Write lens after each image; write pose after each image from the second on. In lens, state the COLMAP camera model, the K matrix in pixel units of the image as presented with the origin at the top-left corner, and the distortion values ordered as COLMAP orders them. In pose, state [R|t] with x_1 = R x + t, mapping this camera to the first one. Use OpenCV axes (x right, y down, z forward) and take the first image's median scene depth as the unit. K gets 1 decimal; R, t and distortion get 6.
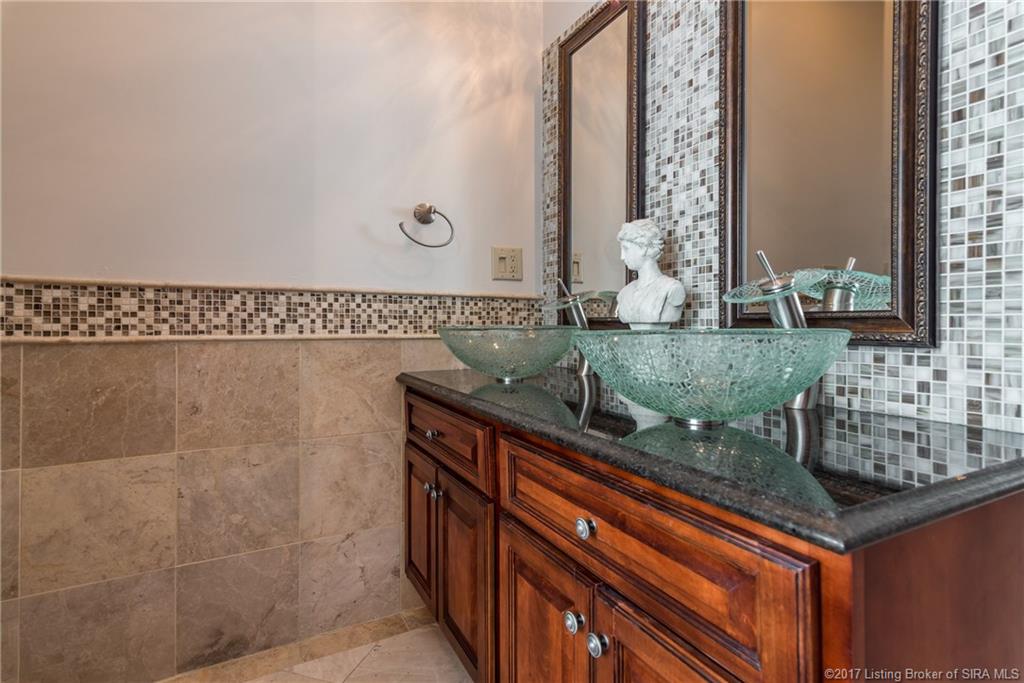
lens RADIAL K [[498.4, 0, 513.5], [0, 498.4, 336.6], [0, 0, 1]] dist [0.017065, -0.000177]
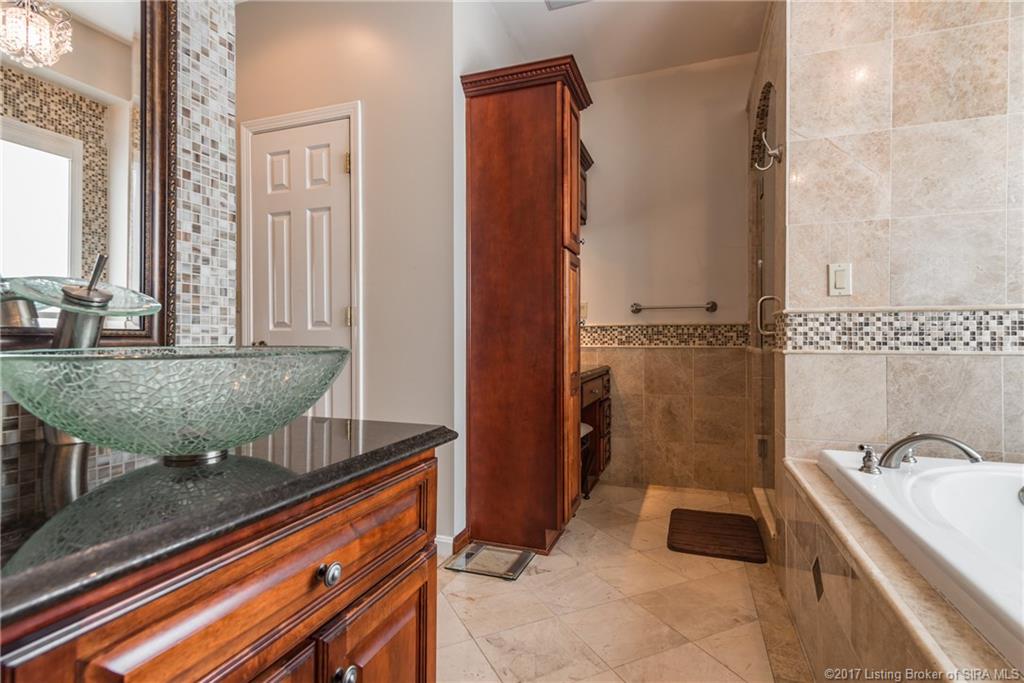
lens RADIAL K [[498.4, 0, 513.5], [0, 498.4, 336.6], [0, 0, 1]] dist [0.017065, -0.000177]
pose [[-0.675265, 0.010367, 0.737502, -0.677236], [0.023660, 0.999691, 0.007610, -0.029152], [-0.737195, 0.022588, -0.675302, 1.283838]]
